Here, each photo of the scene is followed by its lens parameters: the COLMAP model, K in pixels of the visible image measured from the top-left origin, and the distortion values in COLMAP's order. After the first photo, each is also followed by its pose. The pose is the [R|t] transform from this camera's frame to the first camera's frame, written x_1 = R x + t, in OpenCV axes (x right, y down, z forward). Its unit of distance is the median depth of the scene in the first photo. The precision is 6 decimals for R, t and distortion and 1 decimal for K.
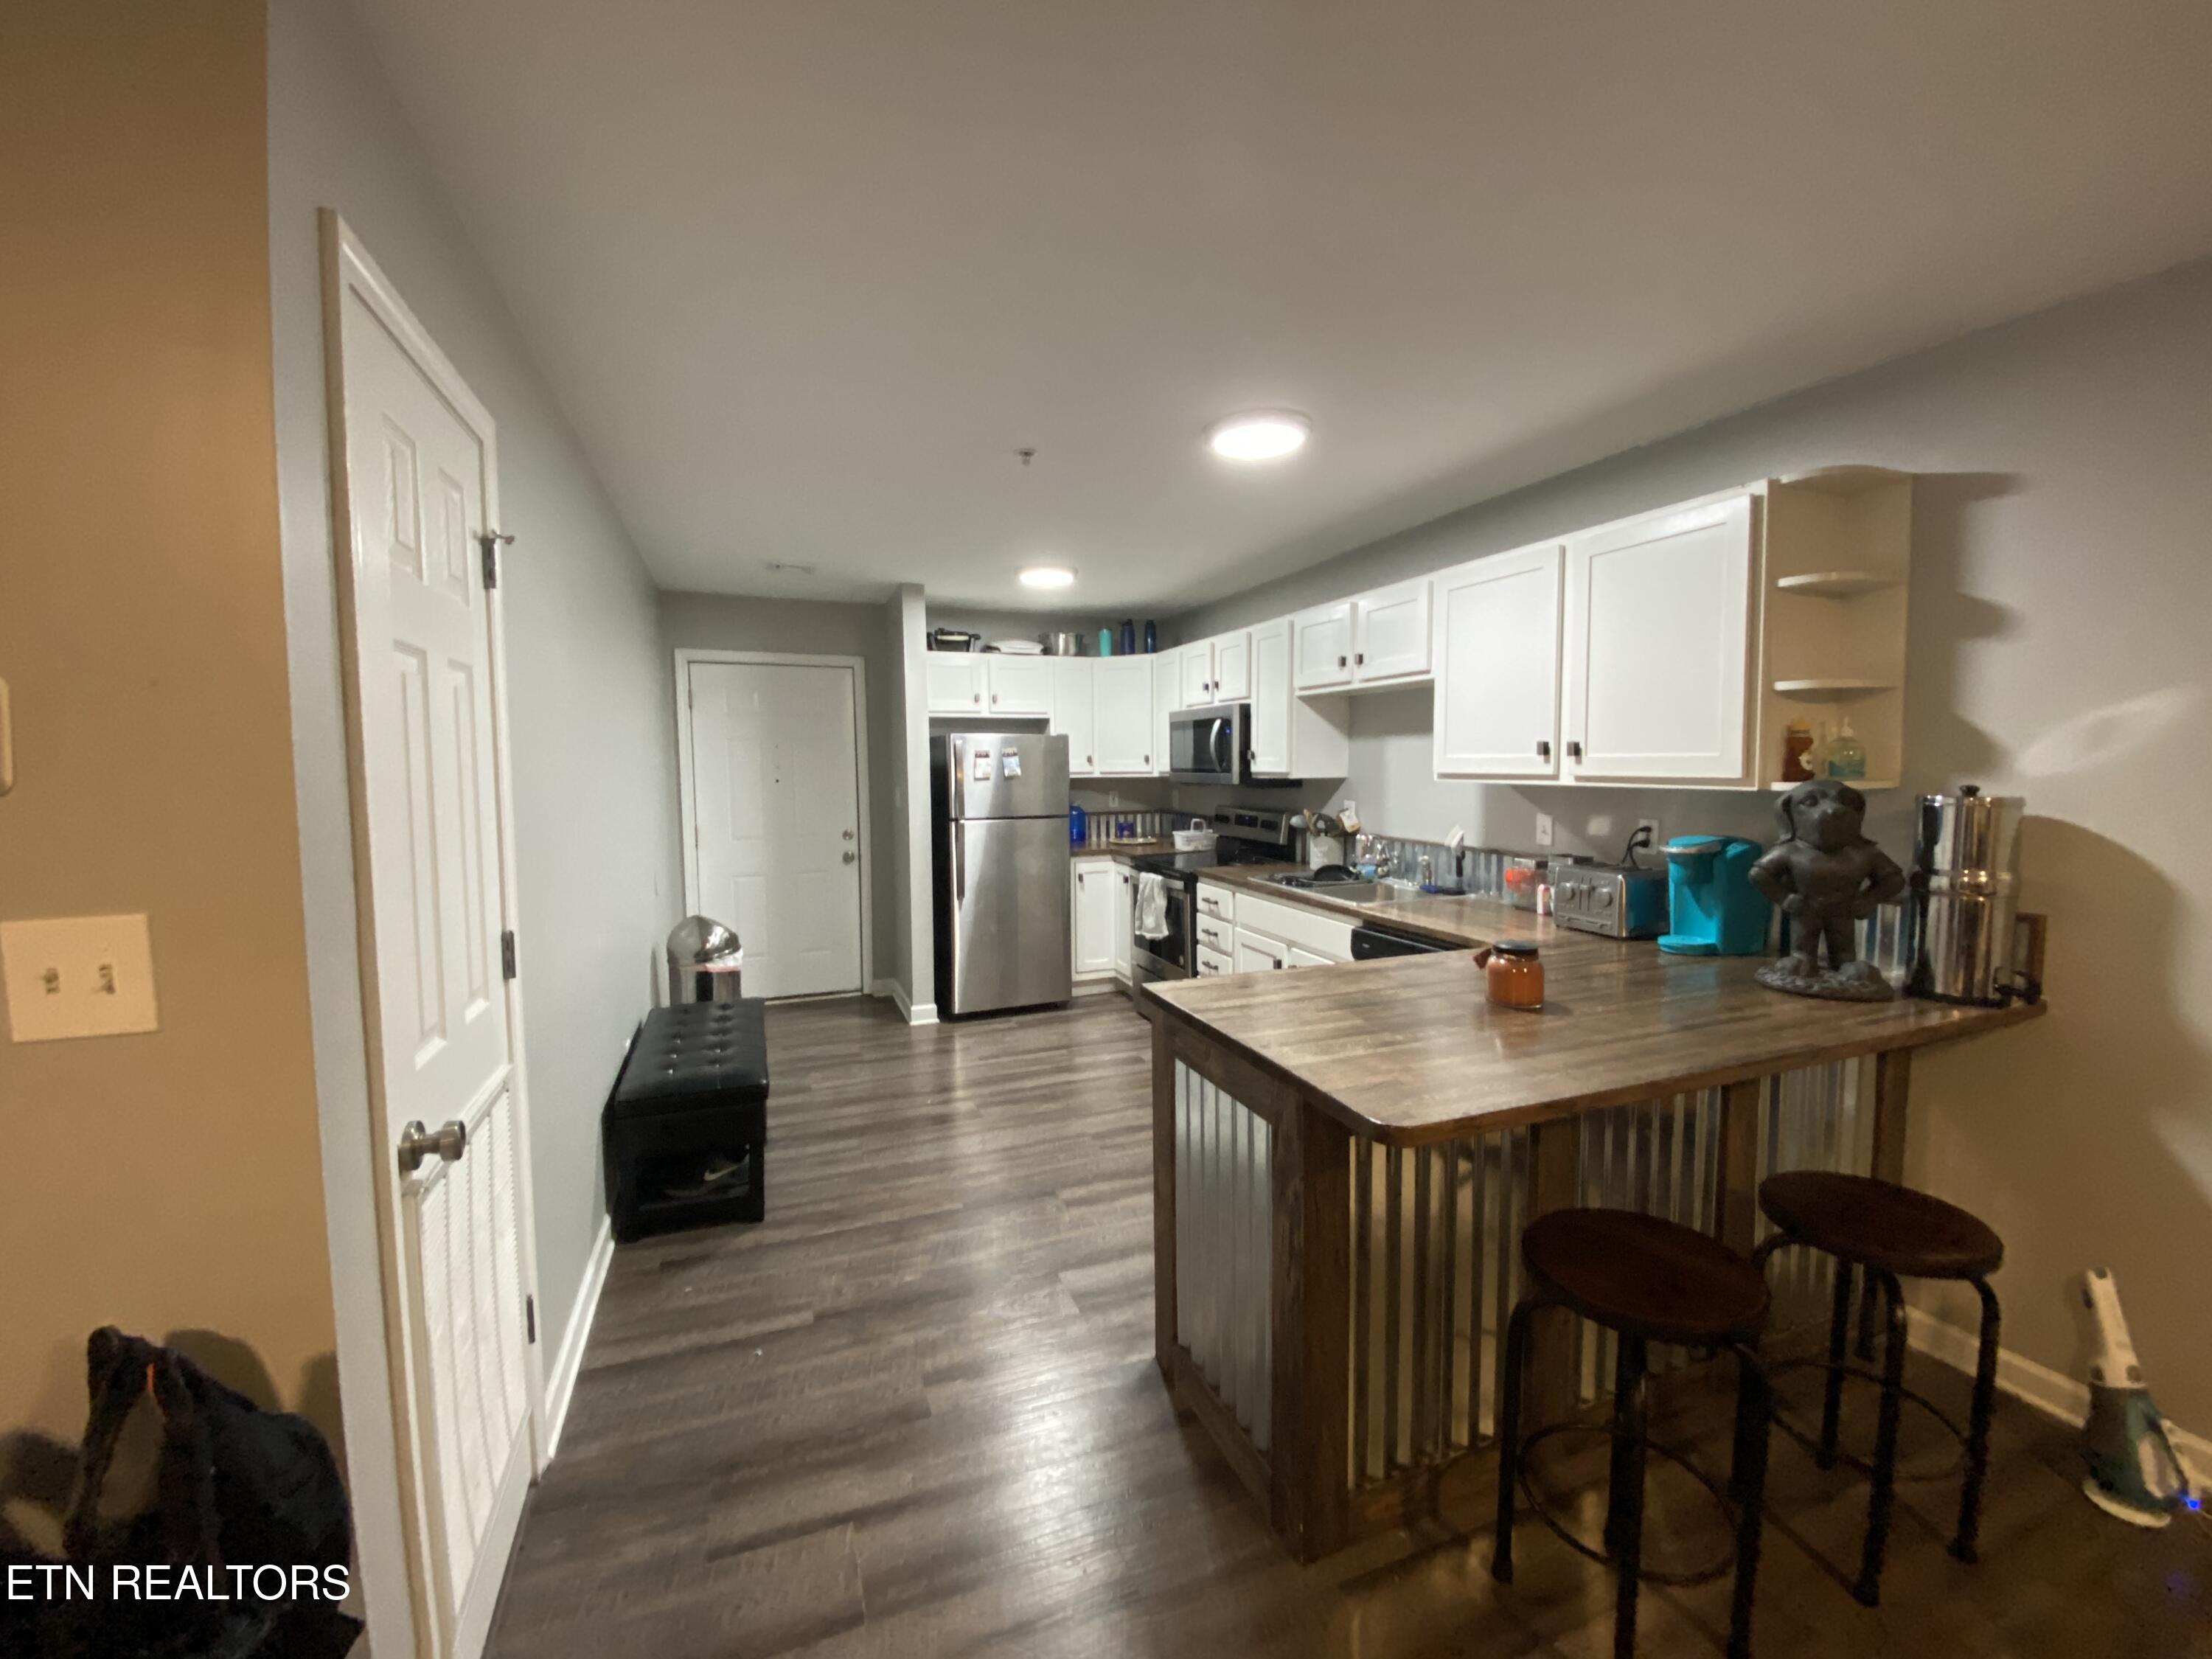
lens RADIAL K [[898.9, 0, 1094.5], [0, 898.9, 819.9], [0, 0, 1]] dist [0.035801, -0.031081]
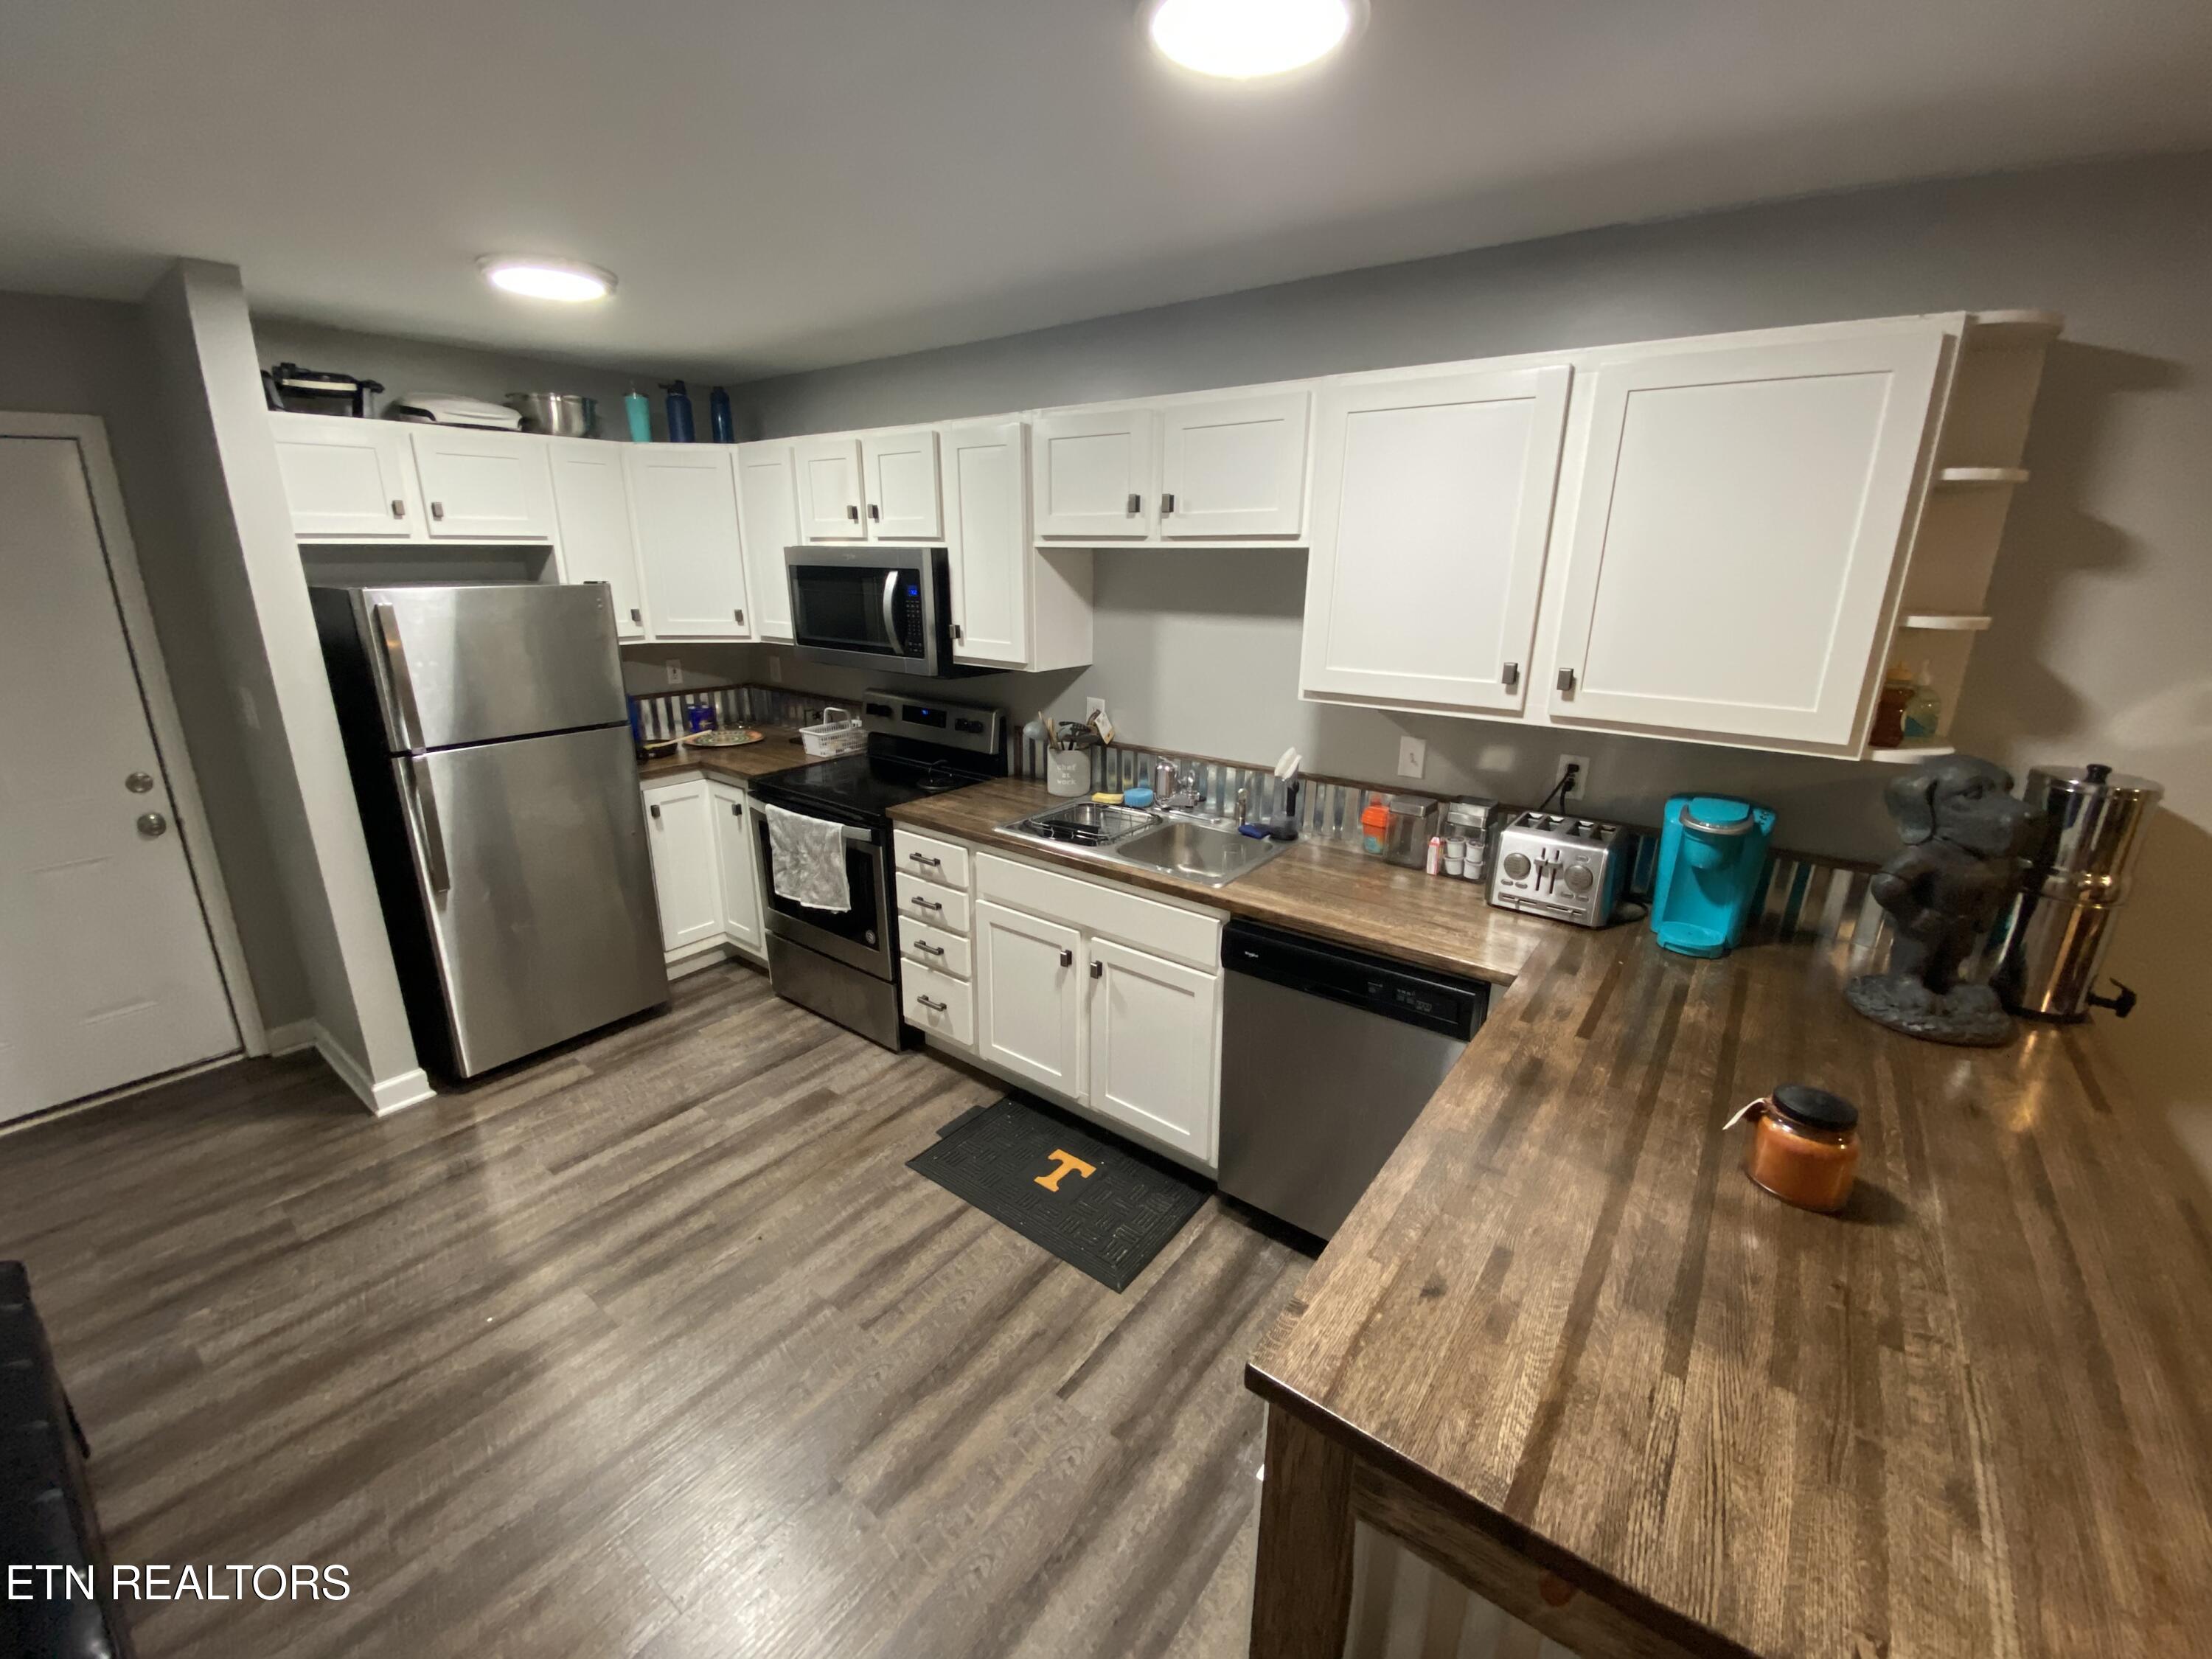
lens RADIAL K [[898.9, 0, 1094.5], [0, 898.9, 819.9], [0, 0, 1]] dist [0.035801, -0.031081]
pose [[0.846621, -0.137248, 0.514194, -0.098420], [0.018893, 0.973316, 0.228689, -0.083919], [-0.531861, -0.183898, 0.826623, 0.351613]]
